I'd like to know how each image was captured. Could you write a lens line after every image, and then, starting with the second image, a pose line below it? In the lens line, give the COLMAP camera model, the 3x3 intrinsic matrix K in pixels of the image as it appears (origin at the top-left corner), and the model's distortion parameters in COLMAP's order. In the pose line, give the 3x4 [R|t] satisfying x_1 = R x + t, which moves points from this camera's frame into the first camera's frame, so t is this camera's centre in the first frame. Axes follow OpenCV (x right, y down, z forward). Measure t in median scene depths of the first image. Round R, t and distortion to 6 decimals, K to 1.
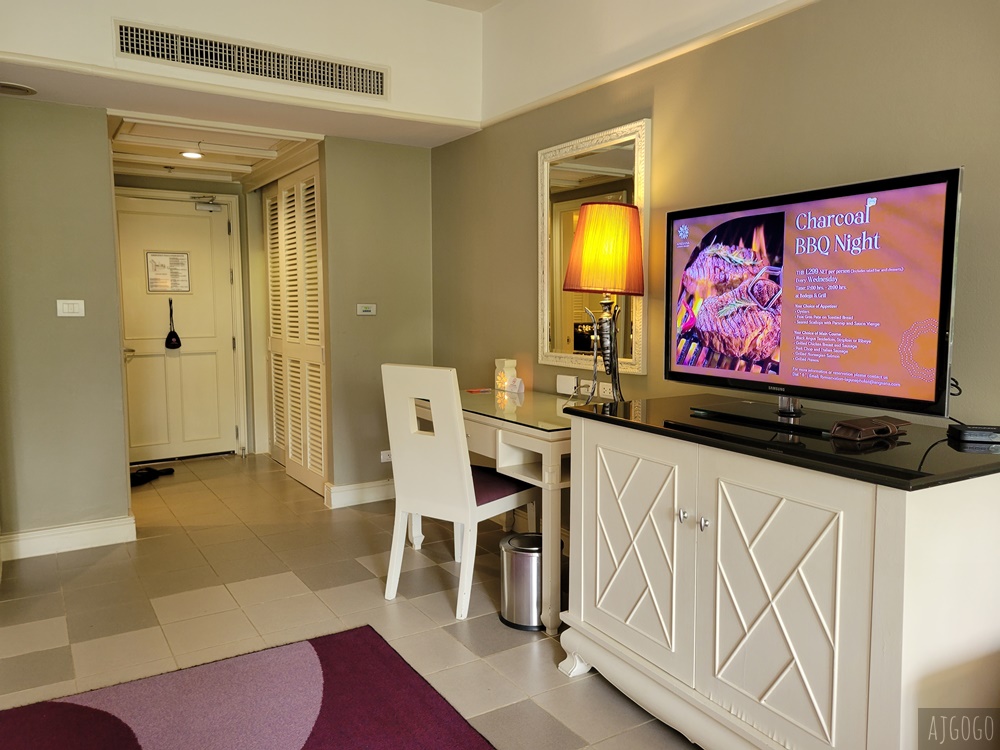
lens RADIAL K [[752.9, 0, 500.0], [0, 752.9, 375.0], [0, 0, 1]] dist [0.051306, -0.050151]
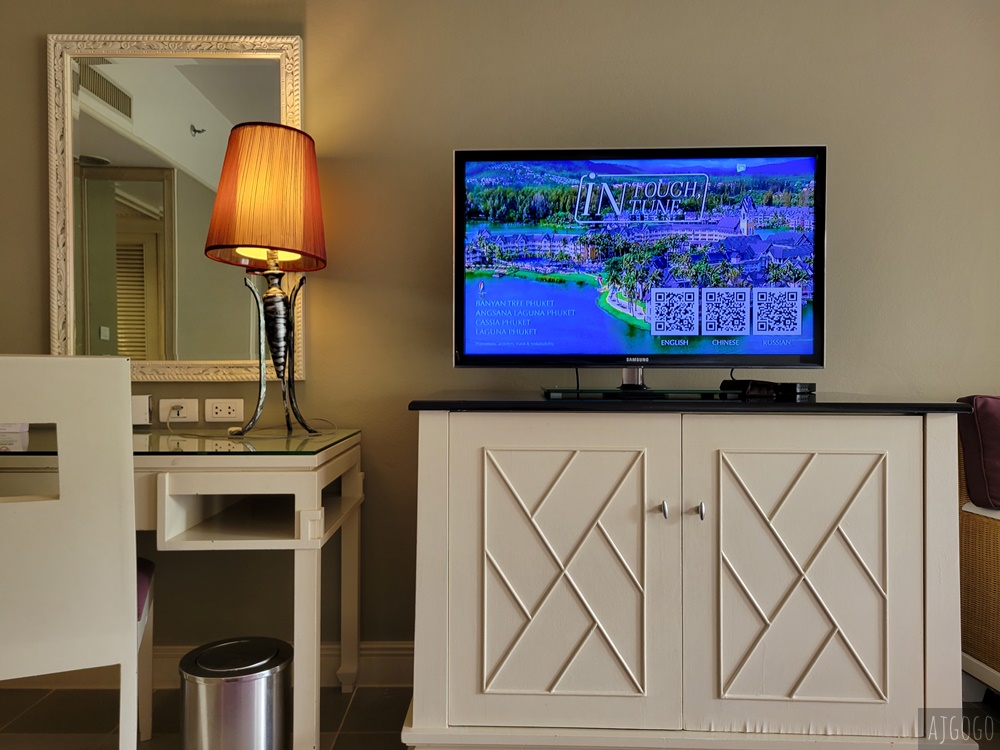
lens RADIAL K [[752.9, 0, 500.0], [0, 752.9, 375.0], [0, 0, 1]] dist [0.051306, -0.050151]
pose [[0.524787, -0.001017, 0.851233, -0.399307], [0.079850, 0.995649, -0.048039, 0.054084], [-0.847480, 0.093181, 0.522585, 0.551416]]
